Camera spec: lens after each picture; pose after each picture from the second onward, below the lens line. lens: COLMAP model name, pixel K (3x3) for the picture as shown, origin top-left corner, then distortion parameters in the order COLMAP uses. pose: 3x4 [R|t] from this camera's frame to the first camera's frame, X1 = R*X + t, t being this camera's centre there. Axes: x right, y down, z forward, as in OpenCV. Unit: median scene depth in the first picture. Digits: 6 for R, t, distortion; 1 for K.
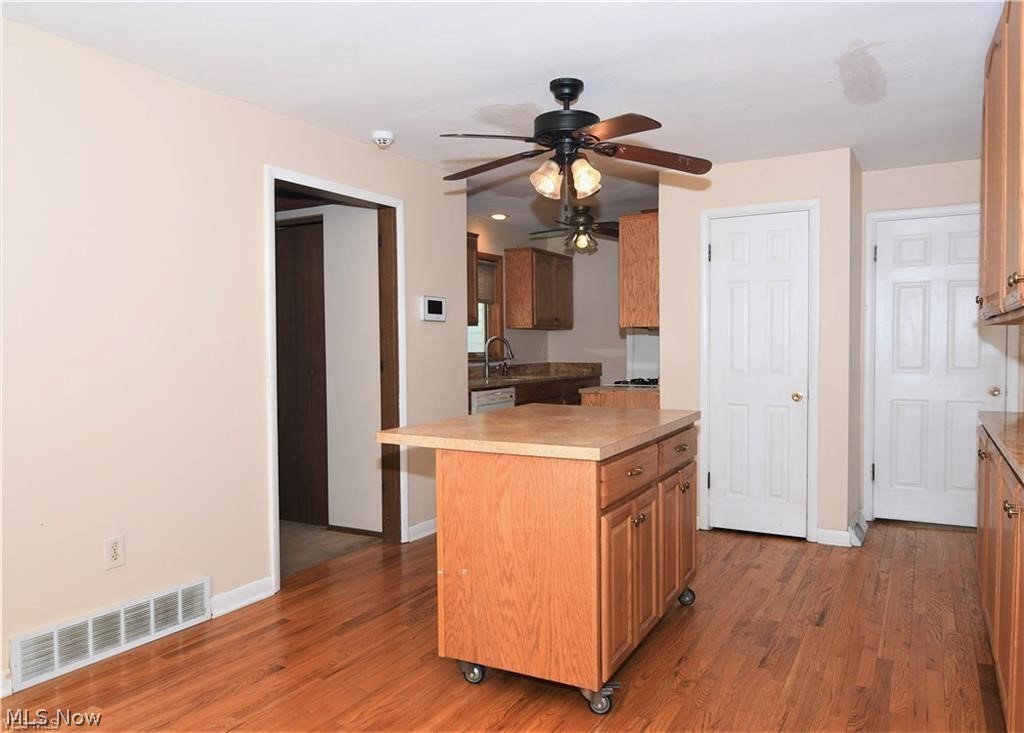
lens RADIAL K [[727.0, 0, 512.0], [0, 727.0, 366.5], [0, 0, 1]] dist [-0.005911, -0.006735]
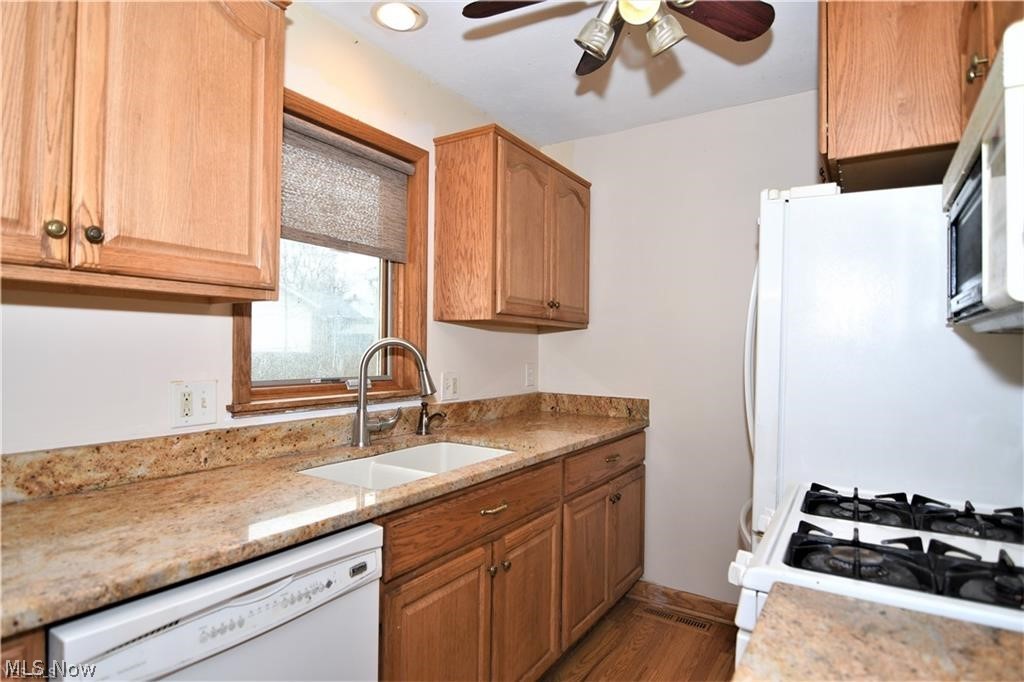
lens RADIAL K [[589.3, 0, 512.0], [0, 589.3, 341.0], [0, 0, 1]] dist [-0.002416, -0.001148]
pose [[0.999345, 0.019135, -0.030712, 0.095382], [-0.020440, 0.998876, -0.042762, -0.051964], [0.029859, 0.043362, 0.998613, 1.284190]]
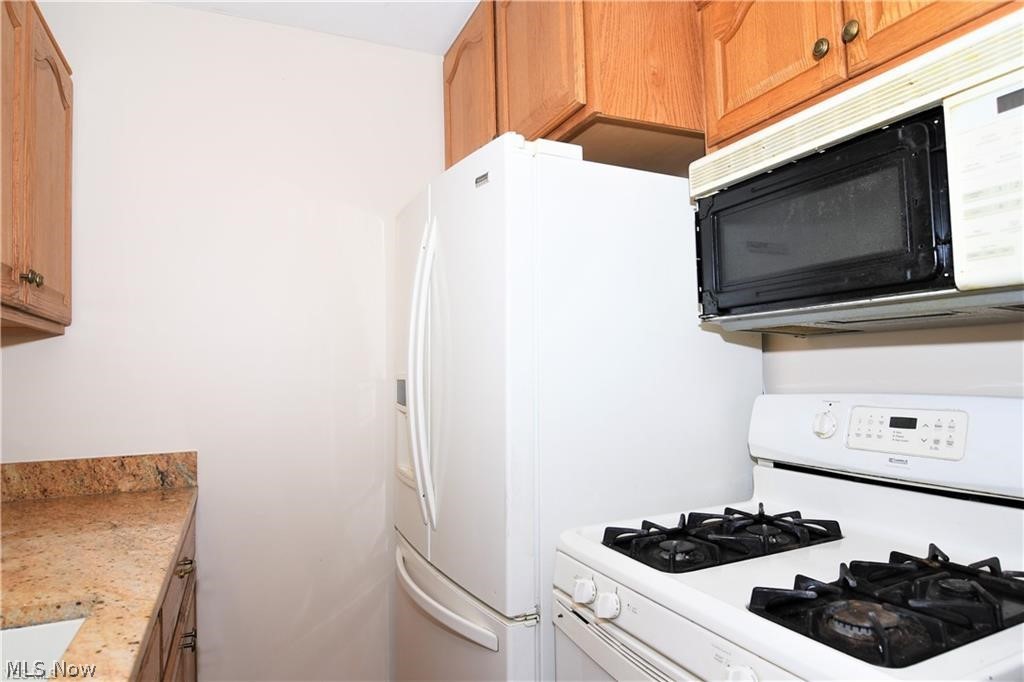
lens RADIAL K [[589.3, 0, 512.0], [0, 589.3, 341.0], [0, 0, 1]] dist [-0.002416, -0.001148]
pose [[0.575116, 0.031913, 0.817449, 0.002501], [0.049390, 0.996062, -0.073635, -0.053298], [-0.816579, 0.082723, 0.571275, 1.595098]]
